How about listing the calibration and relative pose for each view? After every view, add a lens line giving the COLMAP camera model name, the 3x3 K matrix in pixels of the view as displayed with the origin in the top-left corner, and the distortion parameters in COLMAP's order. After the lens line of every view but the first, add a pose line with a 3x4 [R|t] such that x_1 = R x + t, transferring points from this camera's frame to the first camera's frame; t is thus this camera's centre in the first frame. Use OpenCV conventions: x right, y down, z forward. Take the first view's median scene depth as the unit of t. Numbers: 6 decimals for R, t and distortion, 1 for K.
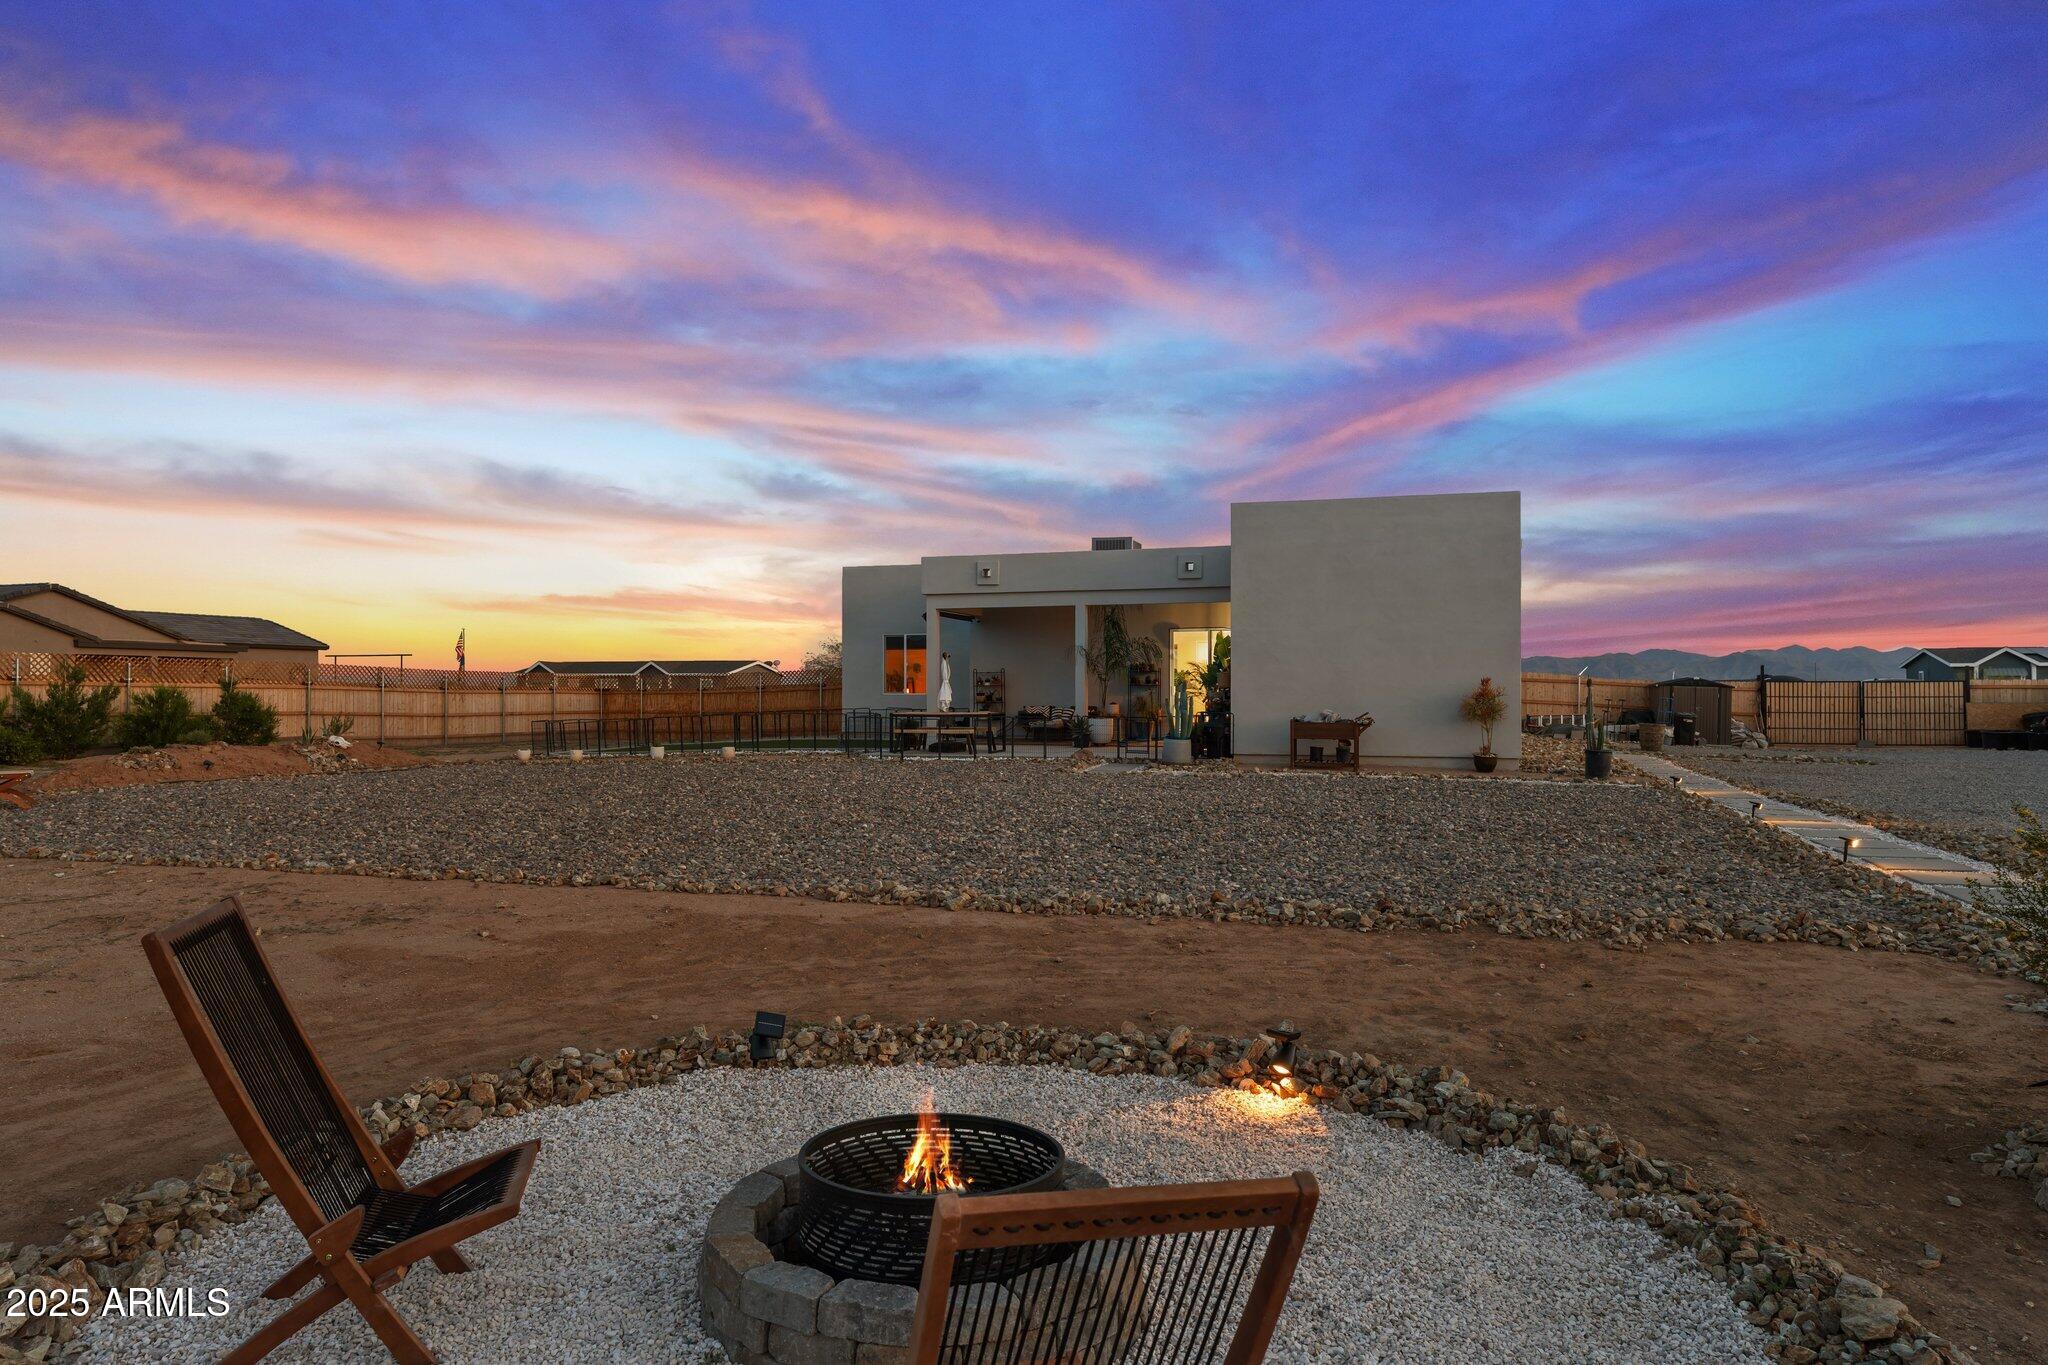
lens RADIAL K [[1234.0, 0, 1024.0], [0, 1234.0, 682.5], [0, 0, 1]] dist [-0.001389, -0.000100]
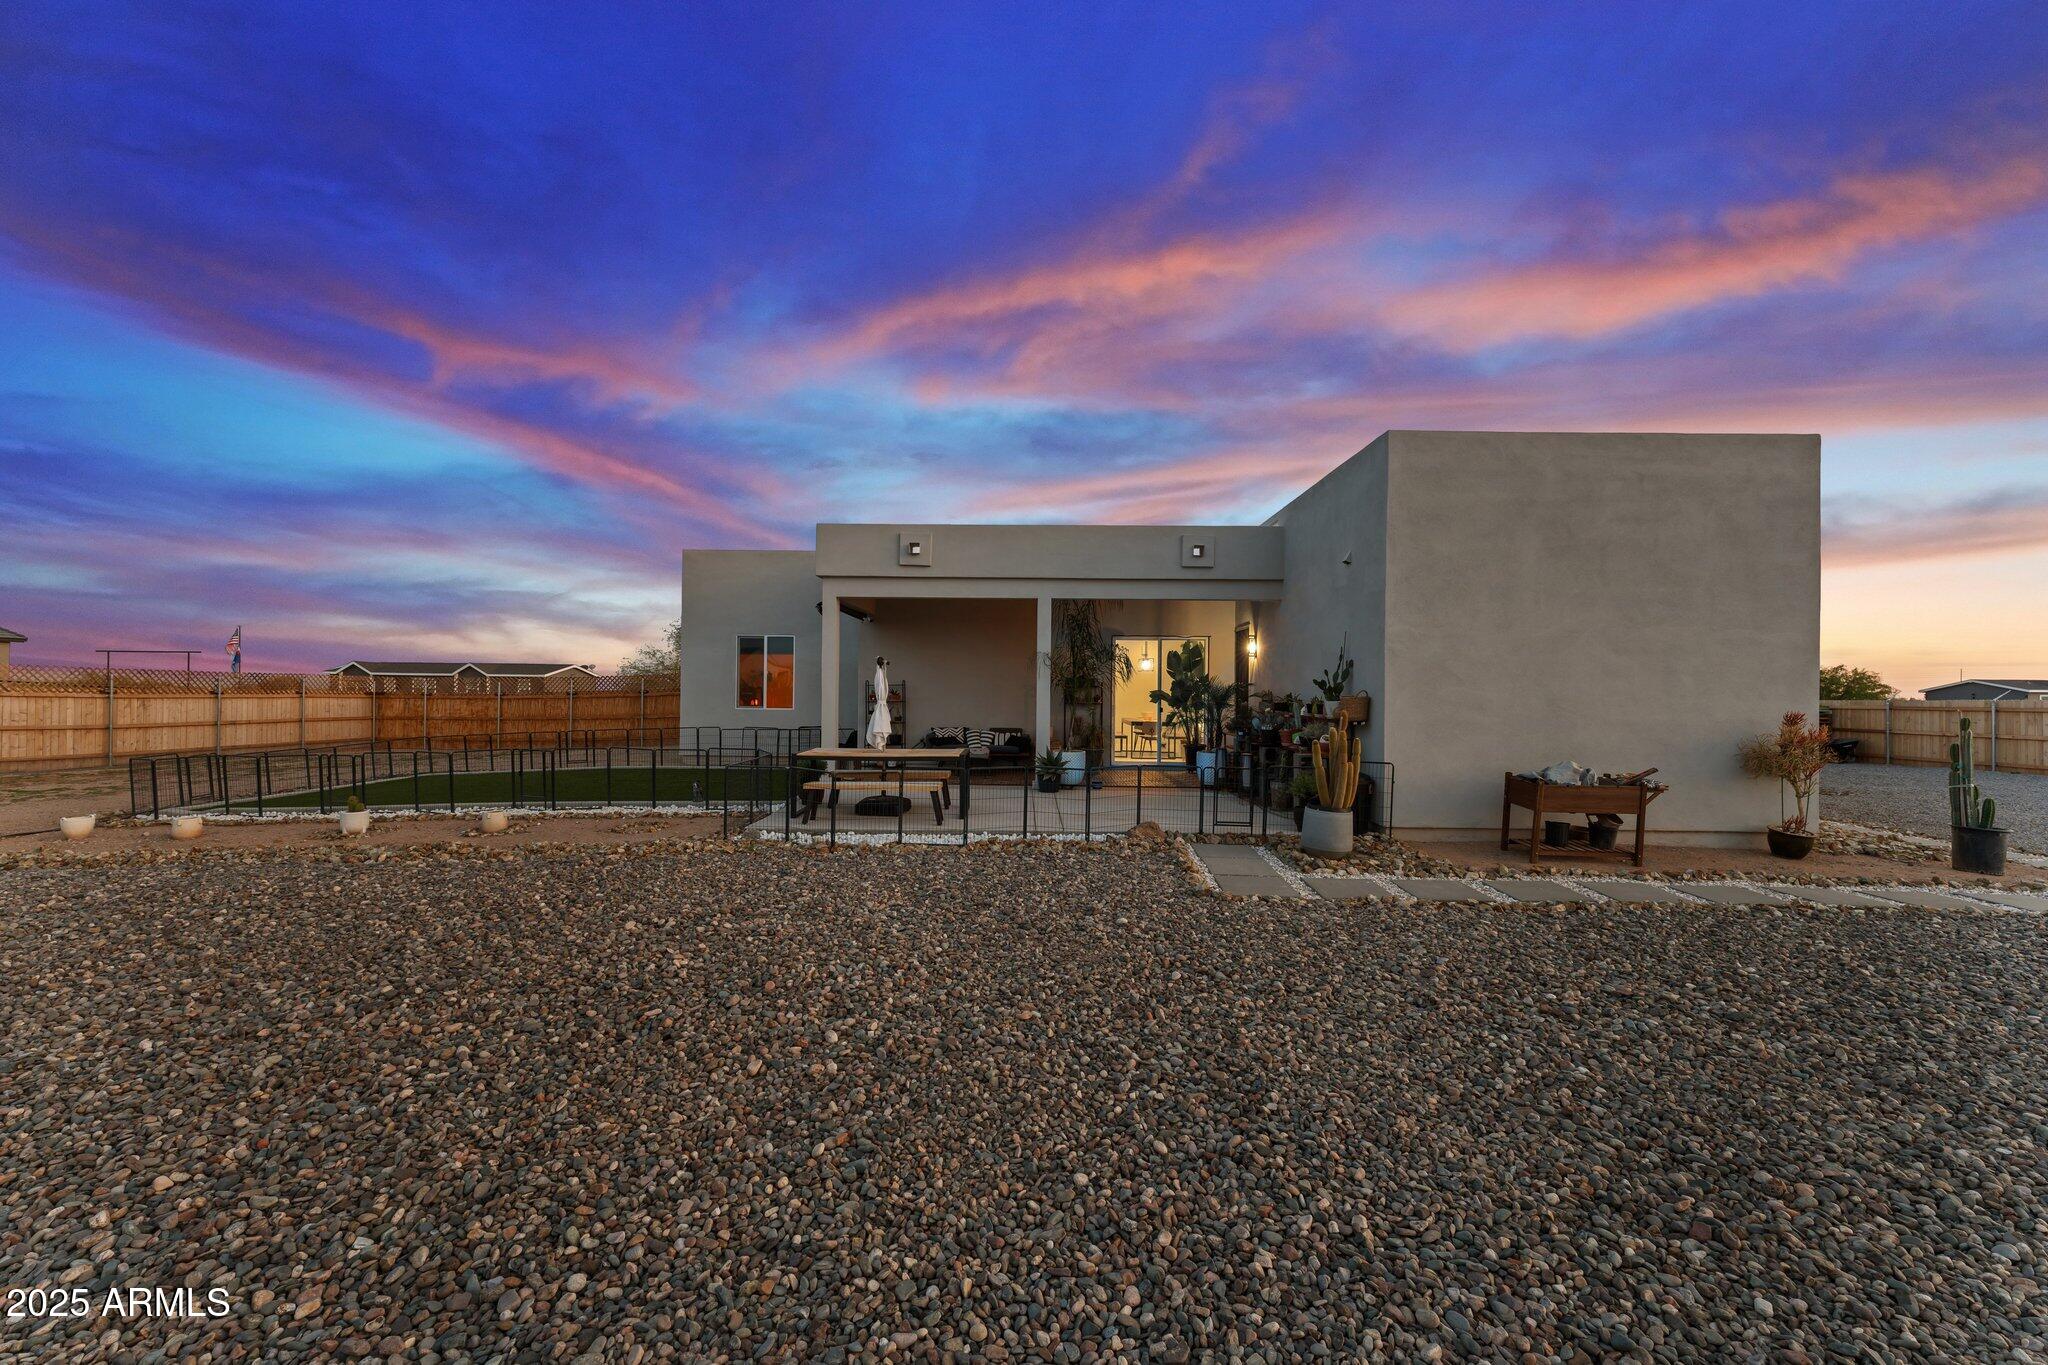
lens RADIAL K [[784.7, 0, 1024.0], [0, 784.7, 682.5], [0, 0, 1]] dist [0.001253, 0.000072]
pose [[0.954530, 0.012274, 0.297863, -0.100036], [-0.011679, 0.999925, -0.003777, -0.009403], [-0.297887, 0.000127, 0.954601, 0.520275]]
